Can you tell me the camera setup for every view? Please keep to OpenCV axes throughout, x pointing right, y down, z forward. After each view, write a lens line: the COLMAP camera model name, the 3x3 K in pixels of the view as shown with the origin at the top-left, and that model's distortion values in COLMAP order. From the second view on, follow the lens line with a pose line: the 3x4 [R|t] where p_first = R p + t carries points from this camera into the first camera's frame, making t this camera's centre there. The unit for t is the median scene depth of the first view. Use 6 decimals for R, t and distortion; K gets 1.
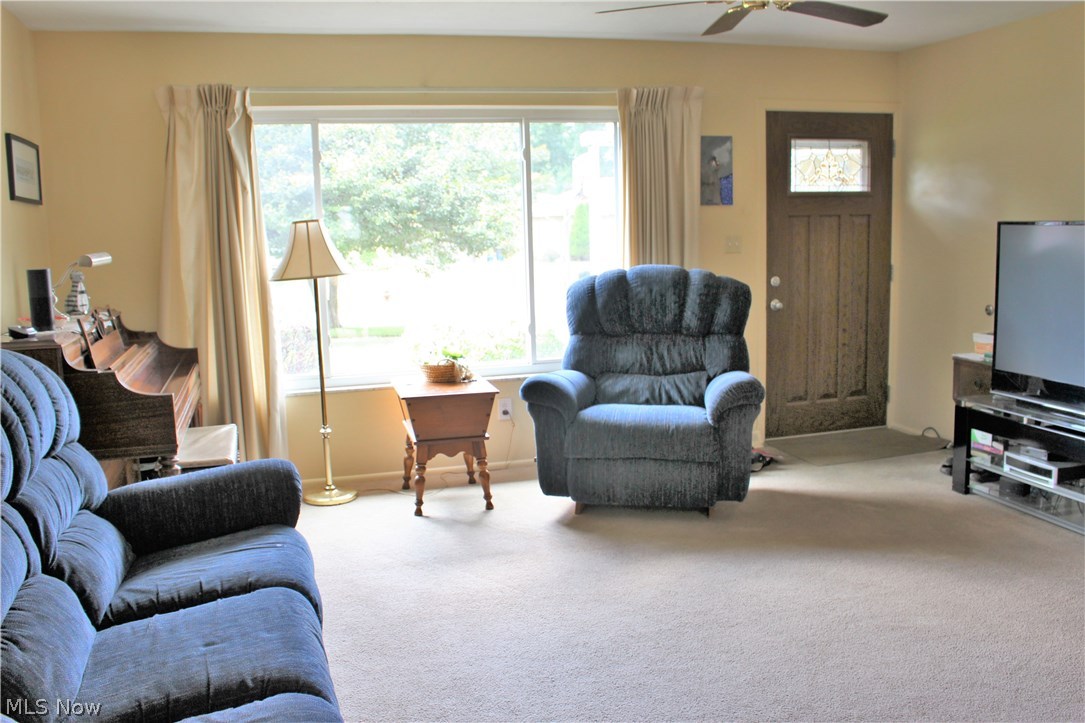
lens RADIAL K [[1027.5, 0, 491.6], [0, 1027.5, 363.0], [0, 0, 1]] dist [-0.001118, -0.002025]
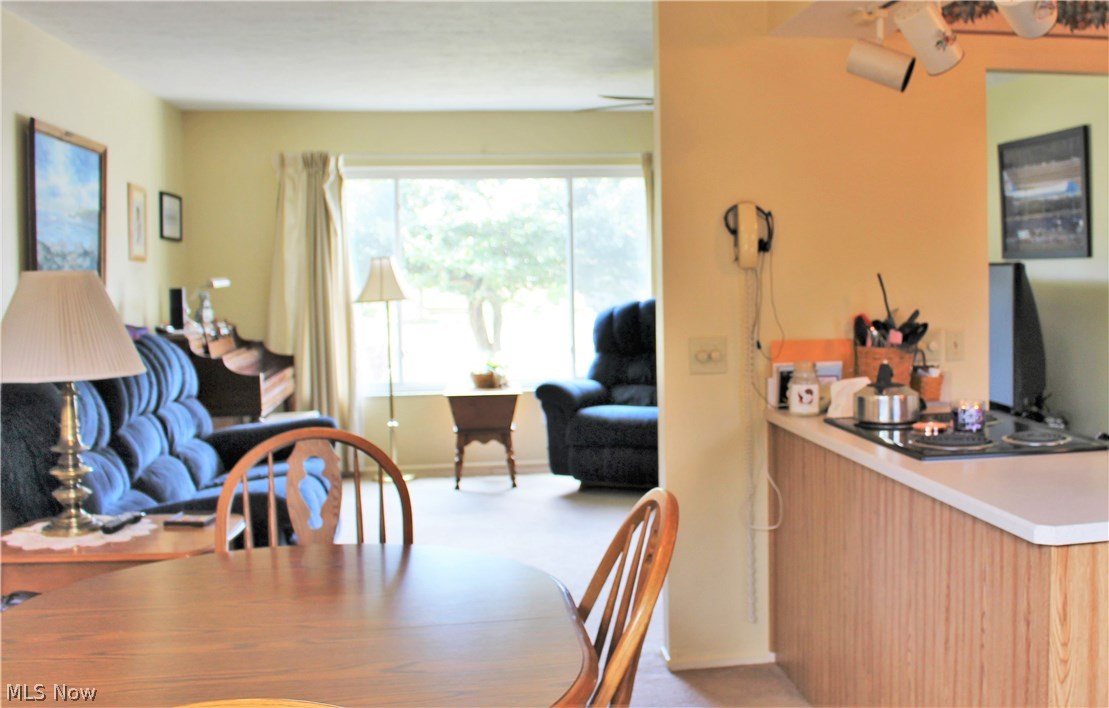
lens RADIAL K [[1208.9, 0, 554.5], [0, 1208.9, 354.0], [0, 0, 1]] dist [0.001289, 0.006581]
pose [[0.993015, 0.021447, -0.116020, 0.216902], [-0.027913, 0.998129, -0.054401, 0.059055], [0.114636, 0.057259, 0.991756, -0.471521]]
